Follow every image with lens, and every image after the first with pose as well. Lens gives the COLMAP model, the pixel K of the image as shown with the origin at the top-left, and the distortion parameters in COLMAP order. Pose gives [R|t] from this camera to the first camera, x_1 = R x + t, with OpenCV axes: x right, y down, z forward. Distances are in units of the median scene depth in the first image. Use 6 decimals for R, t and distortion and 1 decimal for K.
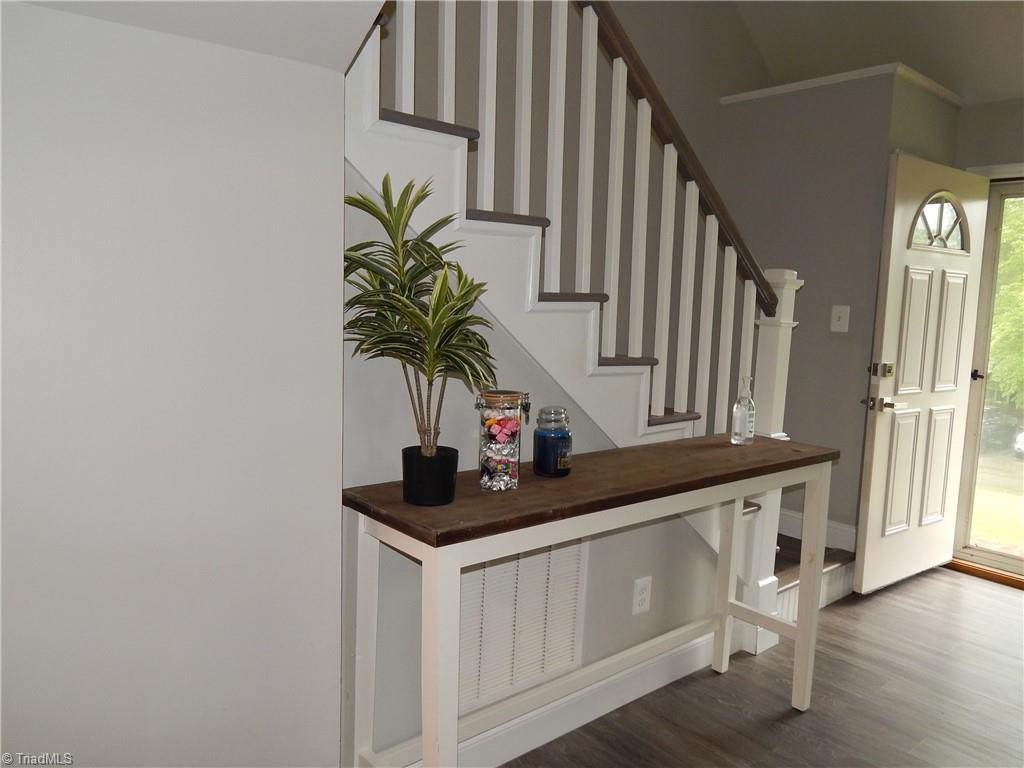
lens RADIAL K [[733.7, 0, 506.4], [0, 733.7, 370.2], [0, 0, 1]] dist [-0.005721, 0.000993]
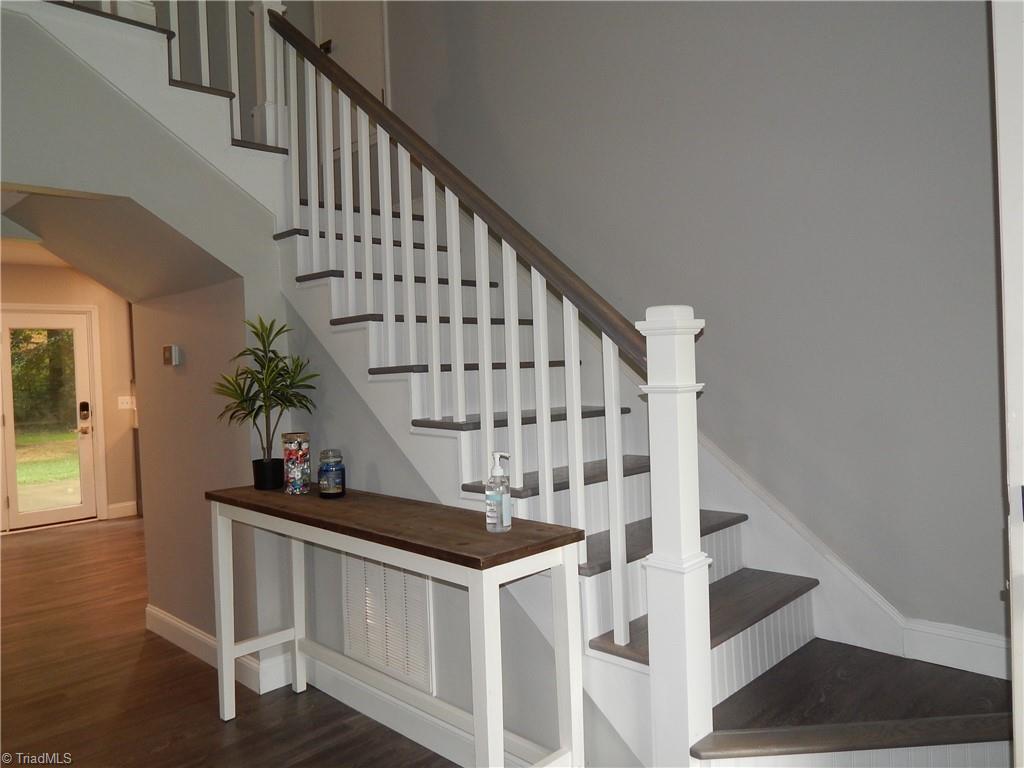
lens RADIAL K [[733.7, 0, 506.4], [0, 733.7, 370.2], [0, 0, 1]] dist [-0.005721, 0.000993]
pose [[0.161561, -0.031948, -0.986346, 1.162490], [-0.053786, 0.997705, -0.041126, -0.047568], [0.985396, 0.059696, 0.159471, 0.833072]]
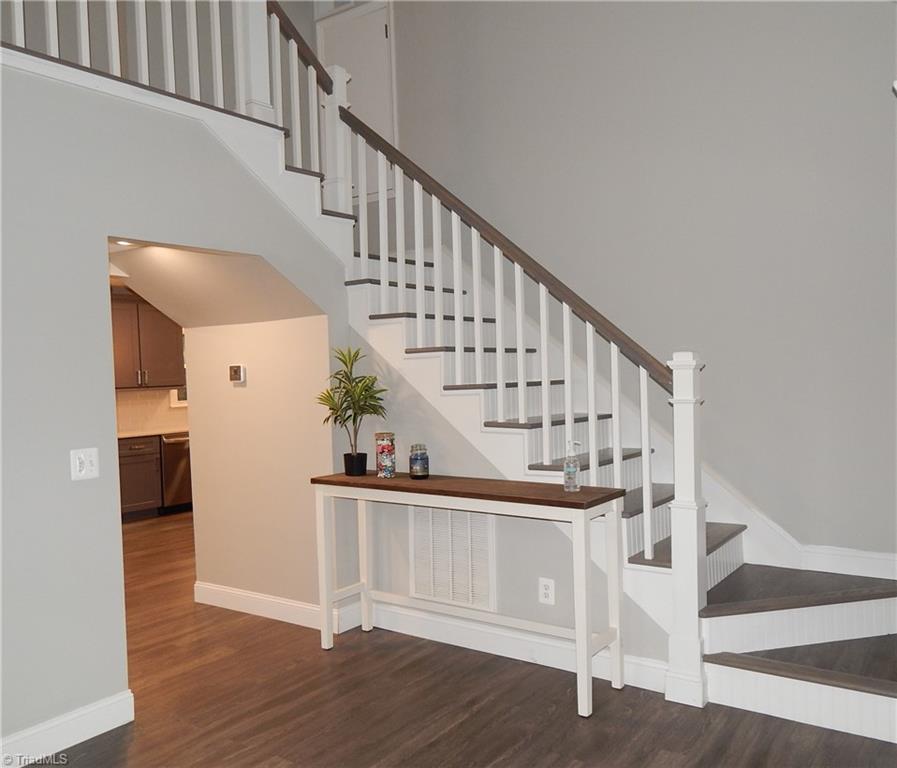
lens RADIAL K [[806.1, 0, 448.5], [0, 806.1, 384.0], [0, 0, 1]] dist [0.057509, -0.187522]
pose [[0.330435, -0.023332, -0.943540, 1.621861], [-0.049492, 0.997891, -0.042008, -0.019024], [0.942530, 0.060579, 0.328583, 0.281105]]
